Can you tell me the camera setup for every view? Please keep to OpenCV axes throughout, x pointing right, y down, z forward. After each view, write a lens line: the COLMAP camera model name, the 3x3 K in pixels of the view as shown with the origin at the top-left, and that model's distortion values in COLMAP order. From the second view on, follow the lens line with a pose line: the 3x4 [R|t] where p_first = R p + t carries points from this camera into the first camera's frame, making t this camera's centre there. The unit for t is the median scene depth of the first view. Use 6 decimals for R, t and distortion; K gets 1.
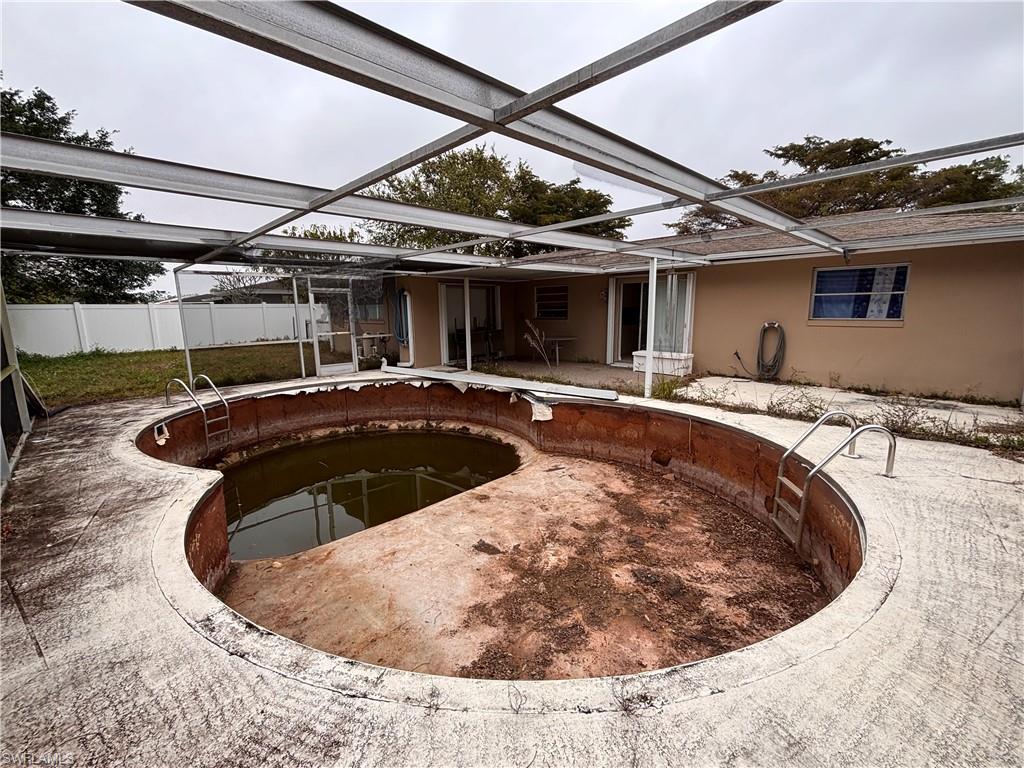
lens RADIAL K [[432.2, 0, 510.6], [0, 432.2, 381.3], [0, 0, 1]] dist [0.005074, 0.000633]
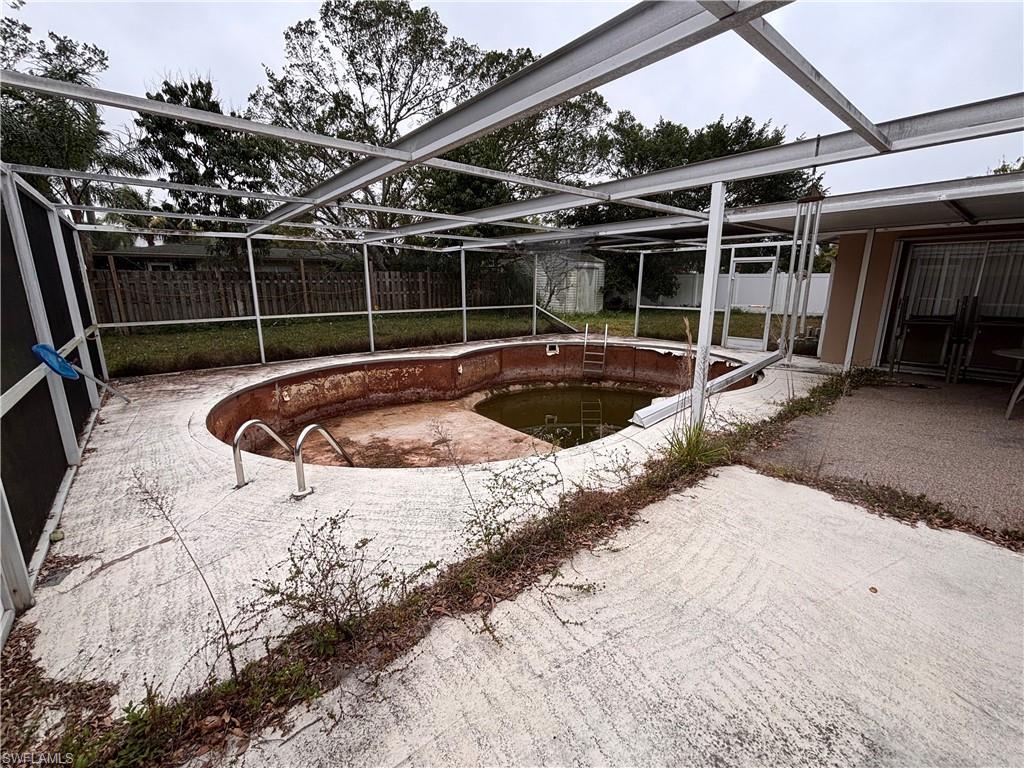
lens RADIAL K [[432.2, 0, 511.7], [0, 432.2, 383.0], [0, 0, 1]] dist [0.005074, 0.000633]
pose [[-0.074390, 0.238195, -0.968364, 1.200963], [-0.165719, 0.954600, 0.247540, -0.200284], [0.983363, 0.178891, -0.031539, 1.127955]]
